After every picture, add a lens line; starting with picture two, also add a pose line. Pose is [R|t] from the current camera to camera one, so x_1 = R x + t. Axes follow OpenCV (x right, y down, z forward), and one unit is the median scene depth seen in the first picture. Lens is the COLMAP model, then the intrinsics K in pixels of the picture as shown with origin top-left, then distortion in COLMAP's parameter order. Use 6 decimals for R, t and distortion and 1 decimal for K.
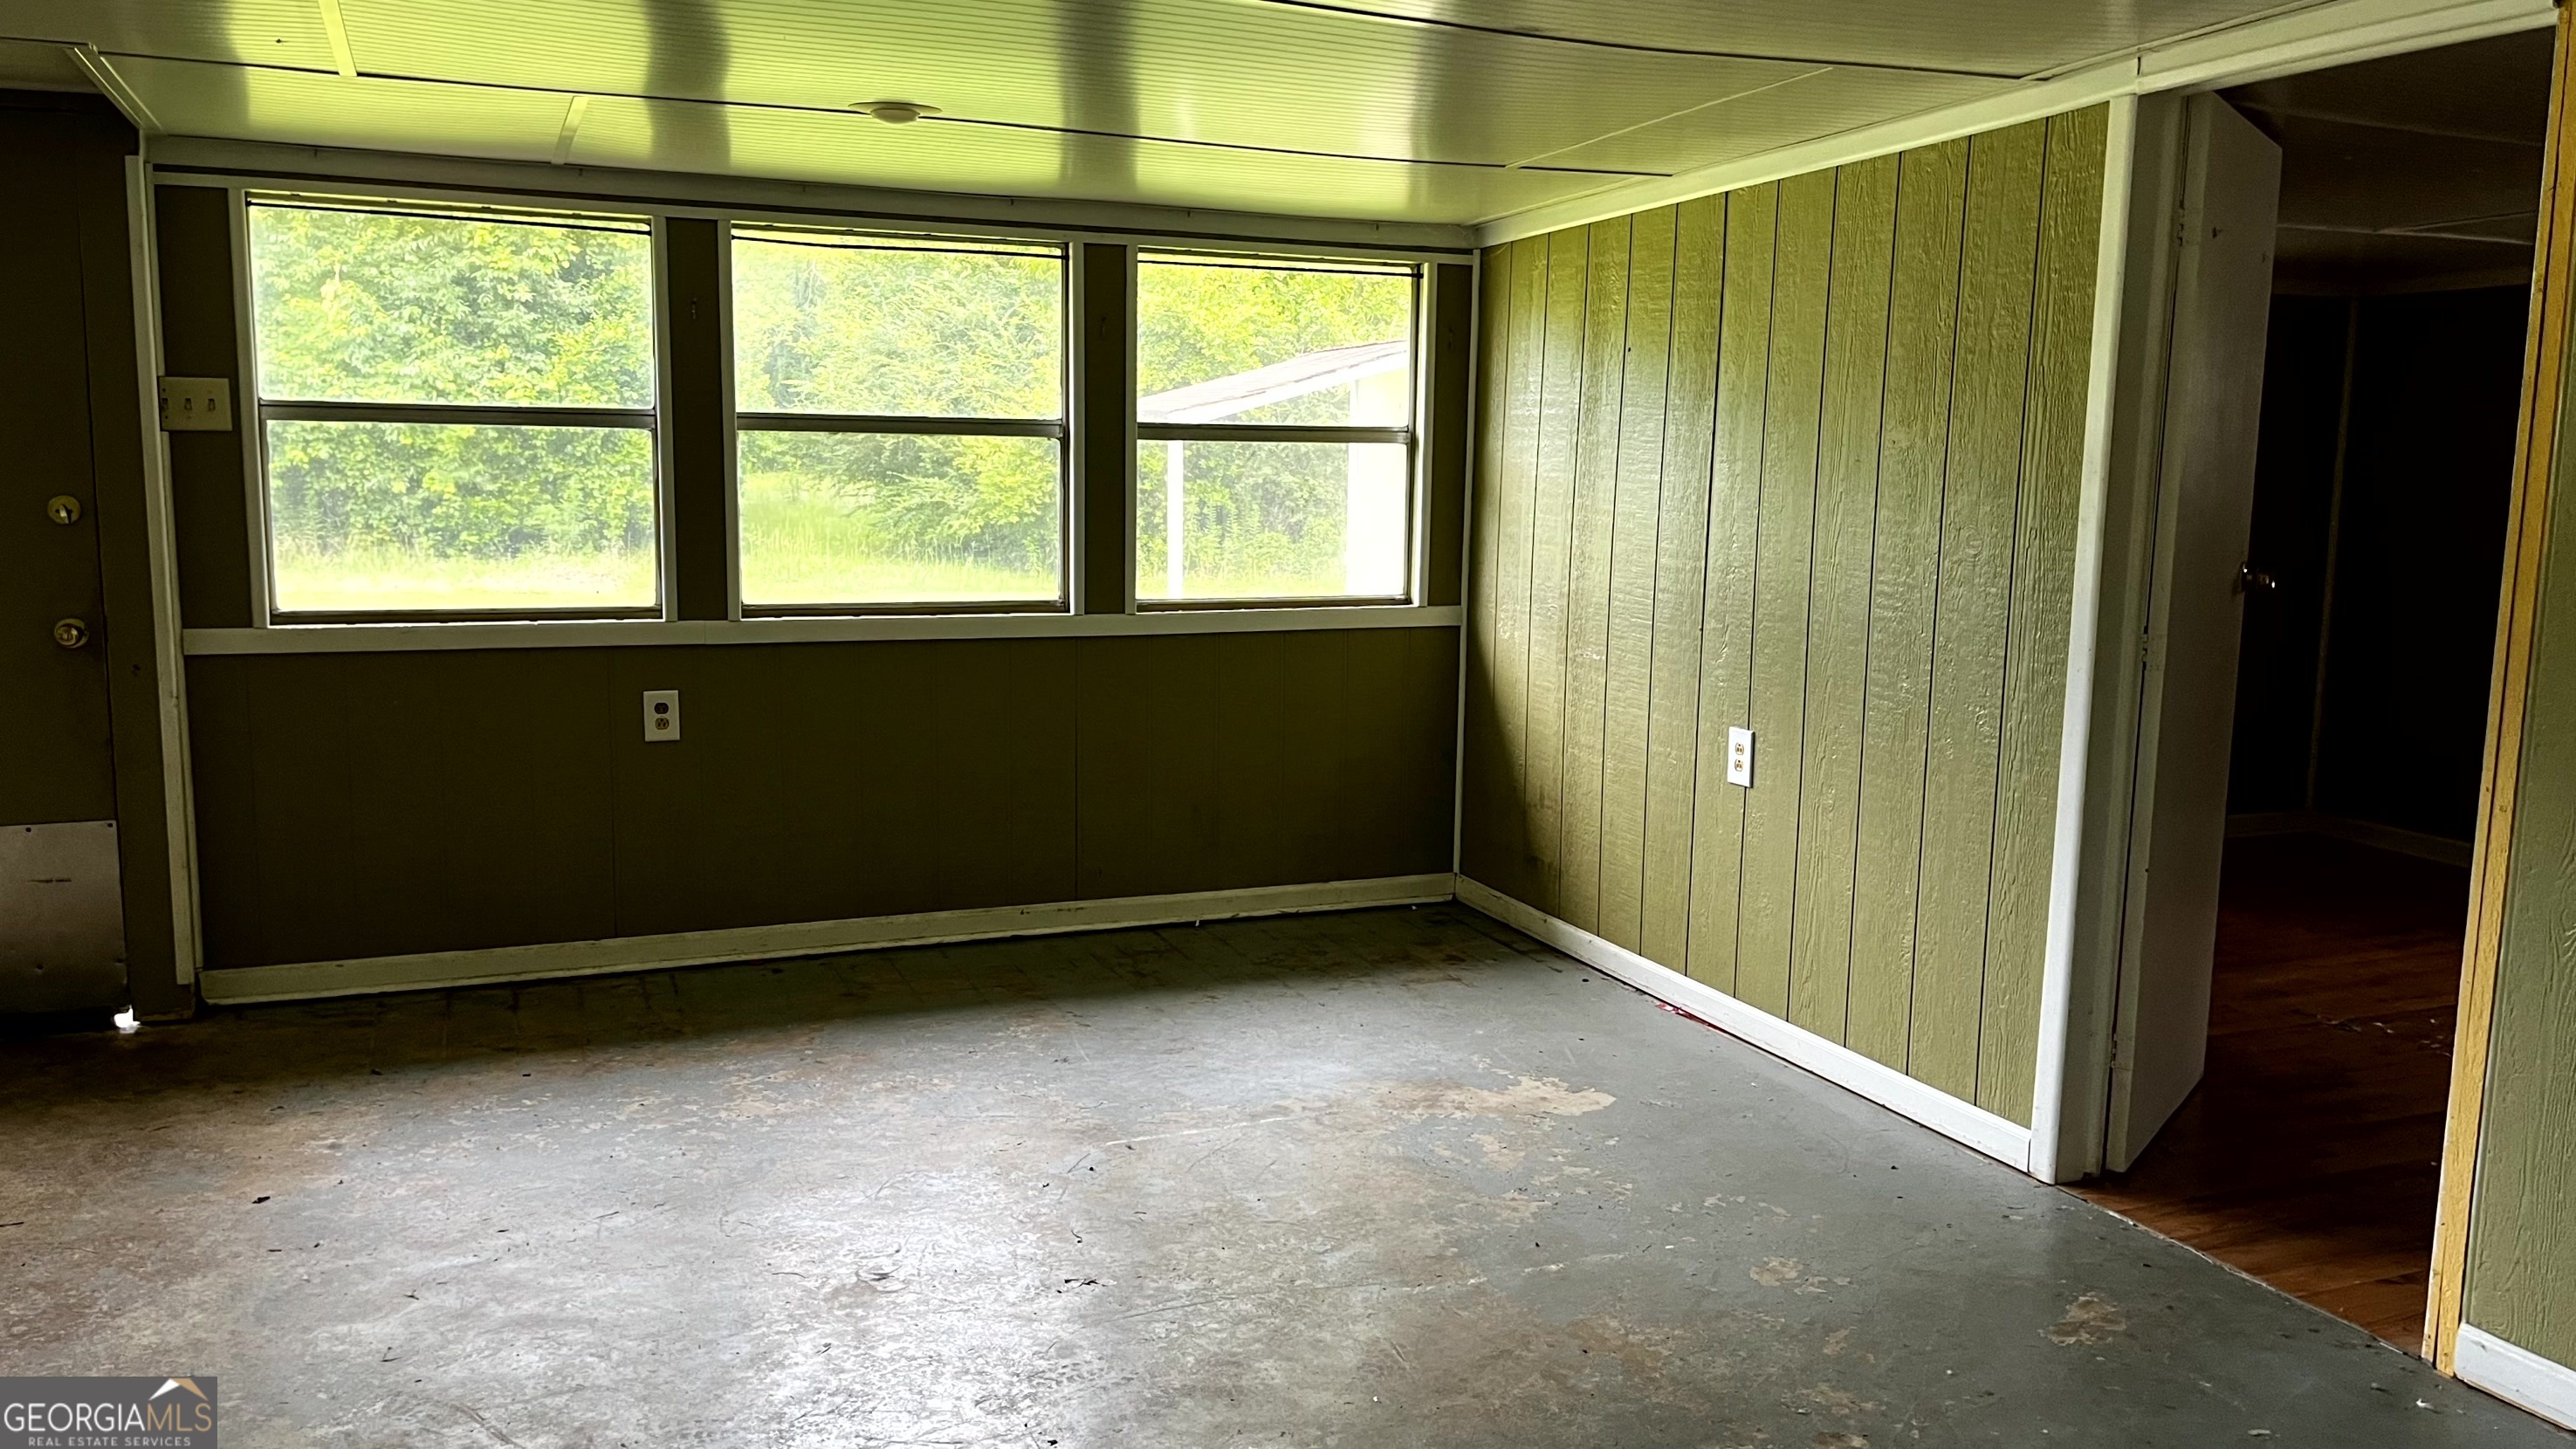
lens RADIAL K [[1939.7, 0, 1289.7], [0, 1939.7, 722.9], [0, 0, 1]] dist [-0.001883, -0.000175]
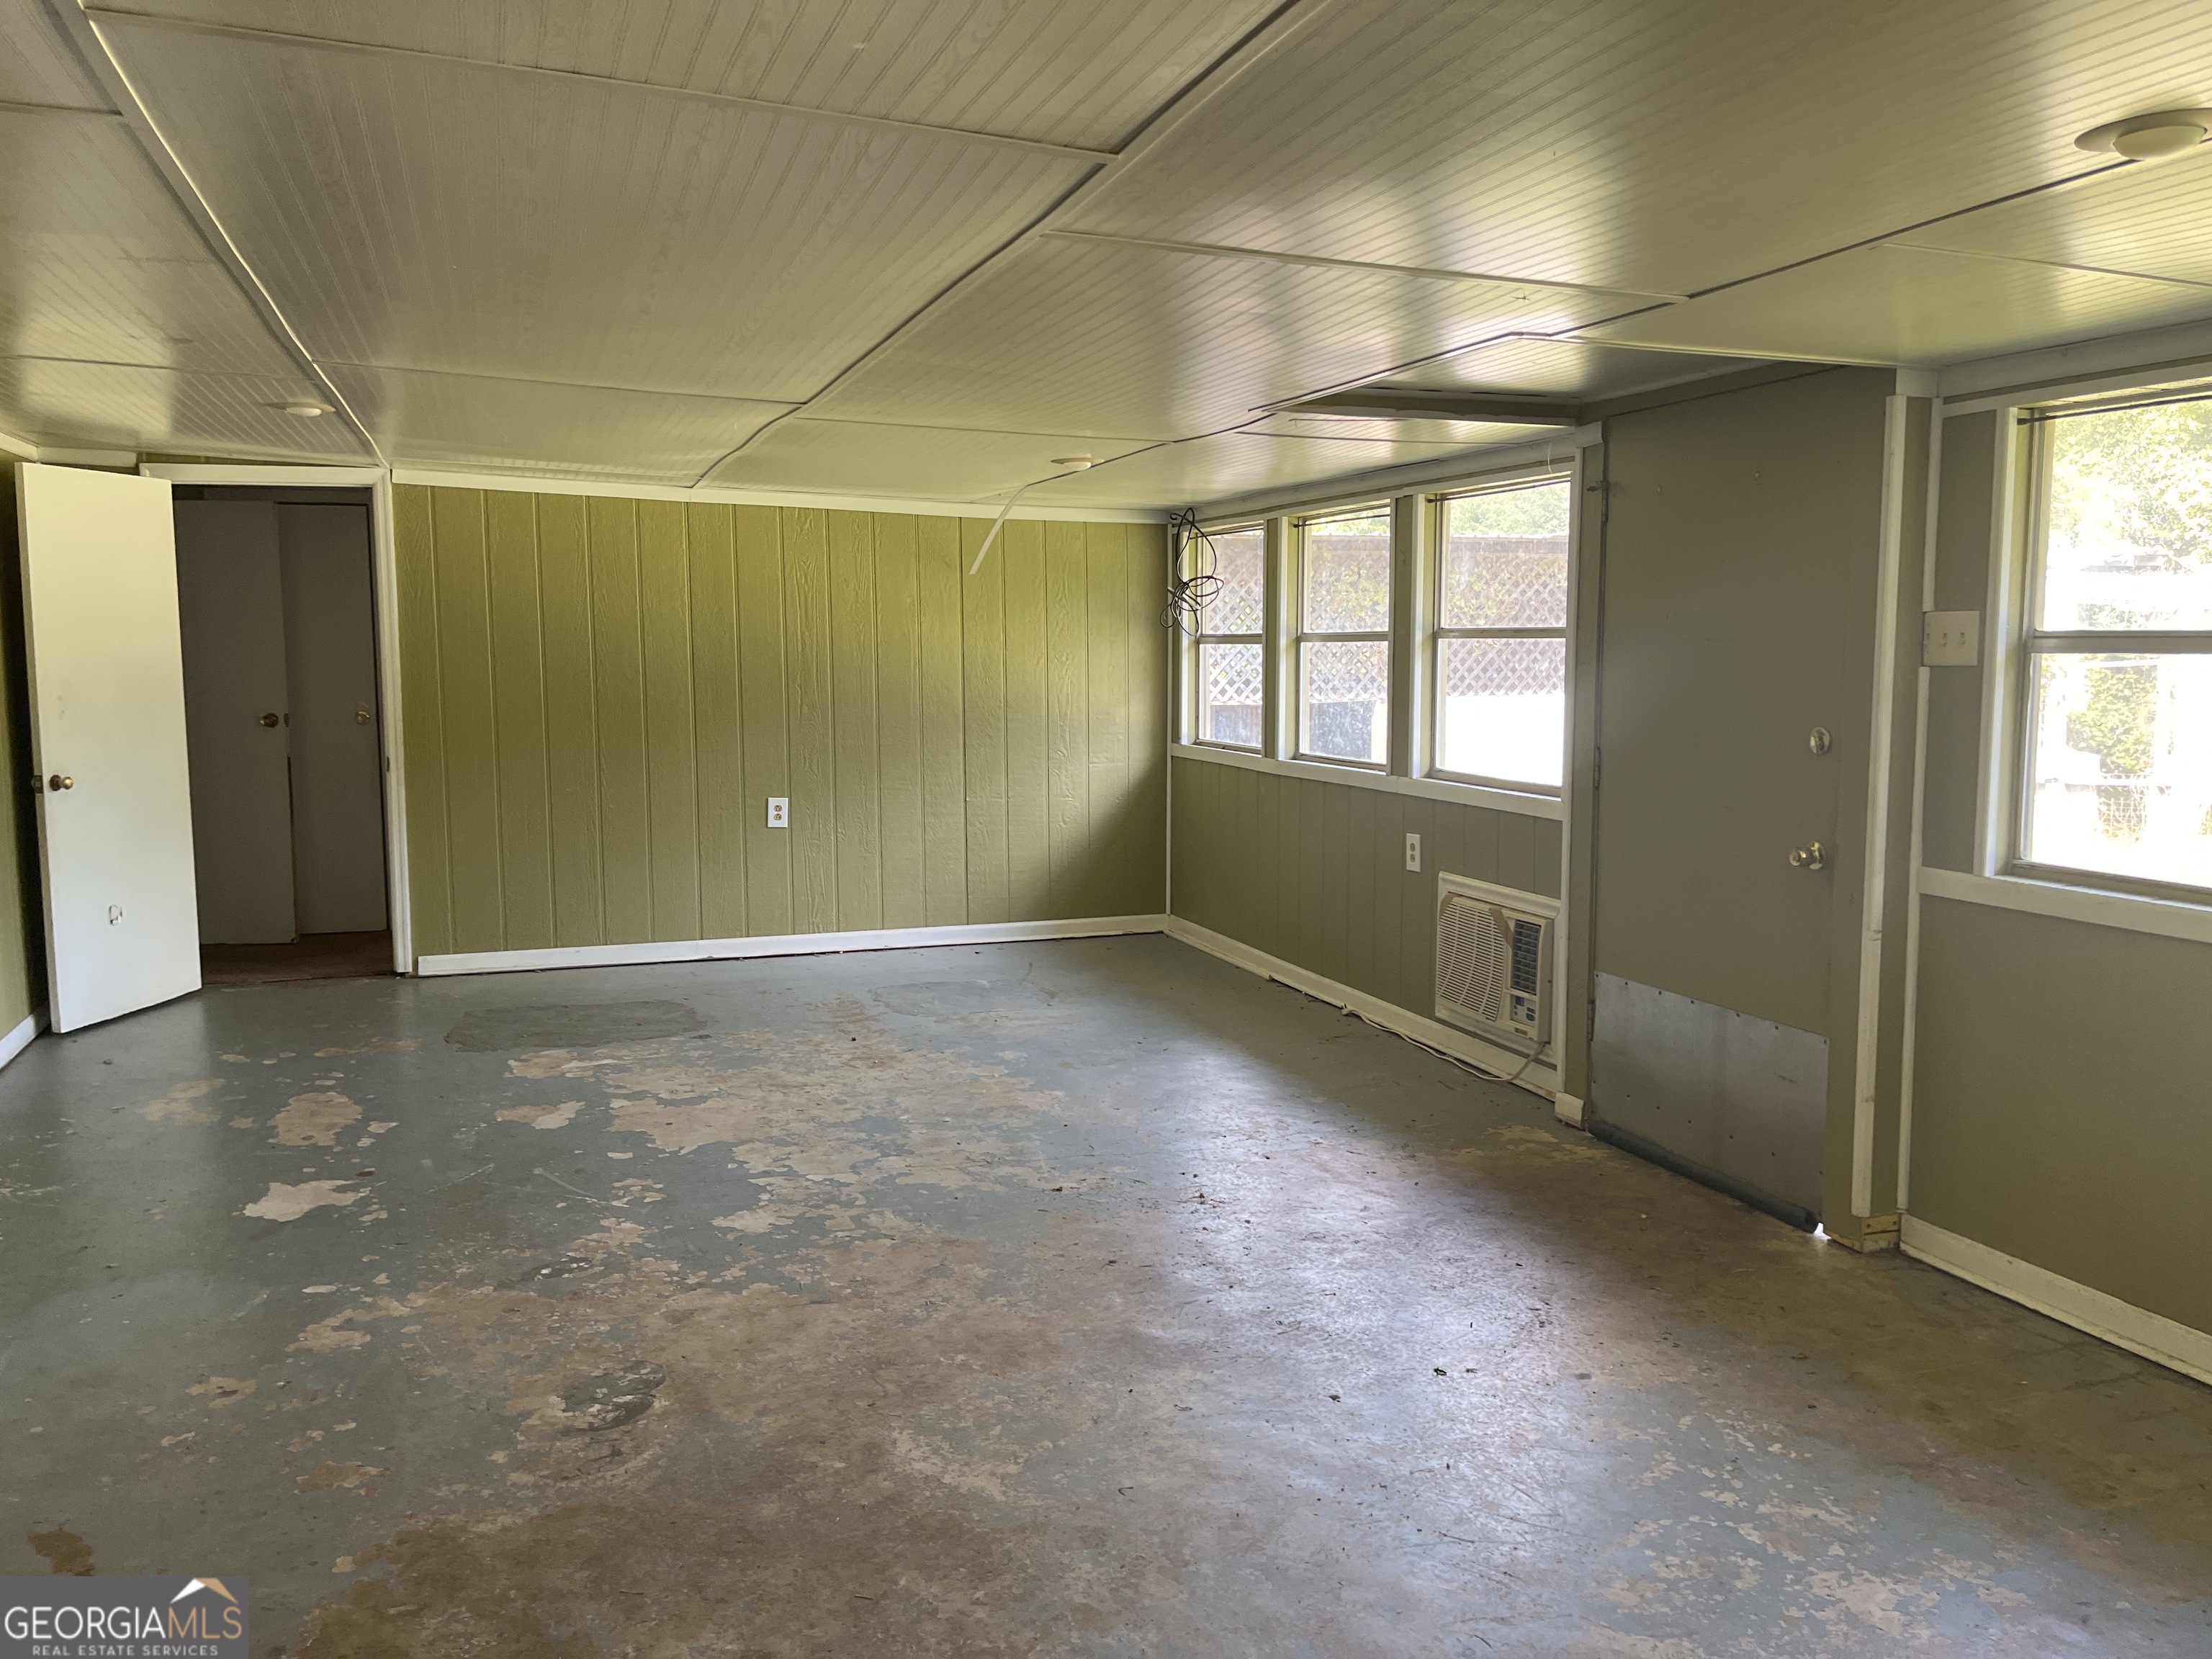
lens RADIAL K [[1695.2, 0, 1109.8], [0, 1695.2, 836.3], [0, 0, 1]] dist [0.064338, -0.063824]
pose [[-0.061358, 0.091584, -0.993905, 0.313905], [-0.129455, 0.986640, 0.098907, -0.095714], [0.989685, 0.134735, -0.048682, 0.628520]]
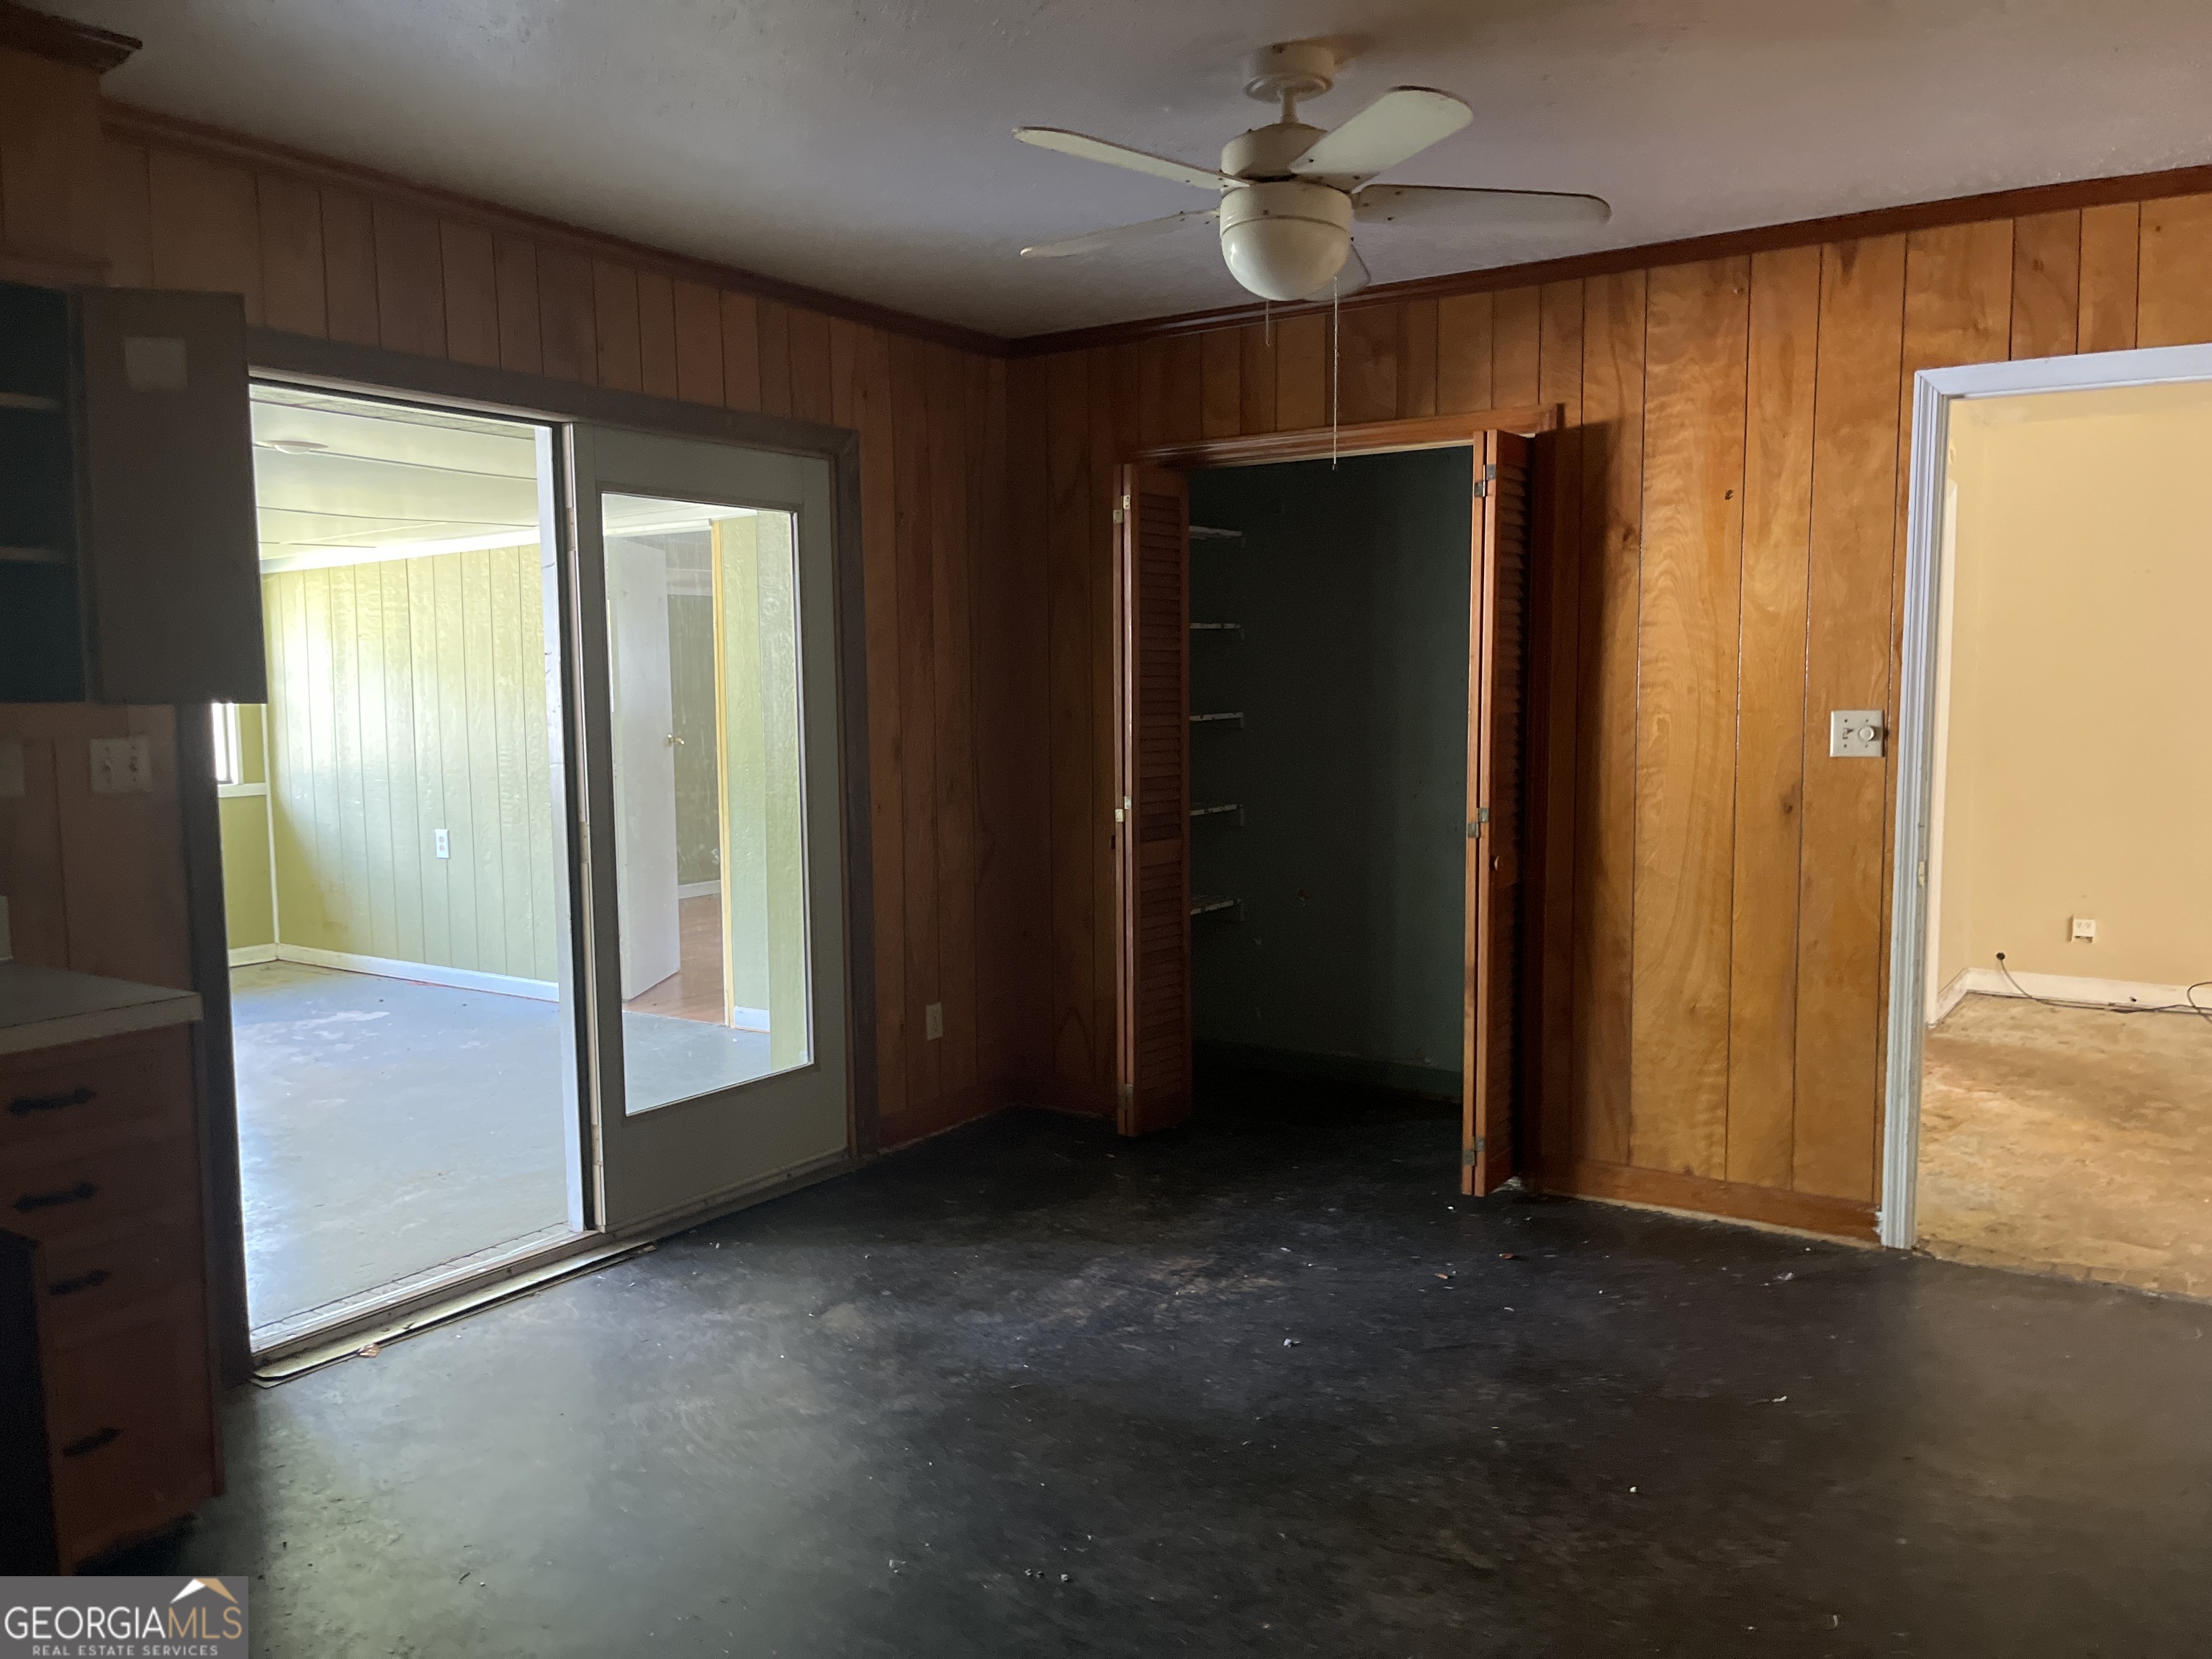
lens RADIAL K [[1695.2, 0, 1103.2], [0, 1695.2, 832.7], [0, 0, 1]] dist [0.064338, -0.063824]
pose [[0.837048, -0.080608, 0.541159, -0.144464], [0.101887, 0.994751, -0.009422, 0.091683], [-0.537559, 0.063024, 0.840868, -0.821120]]
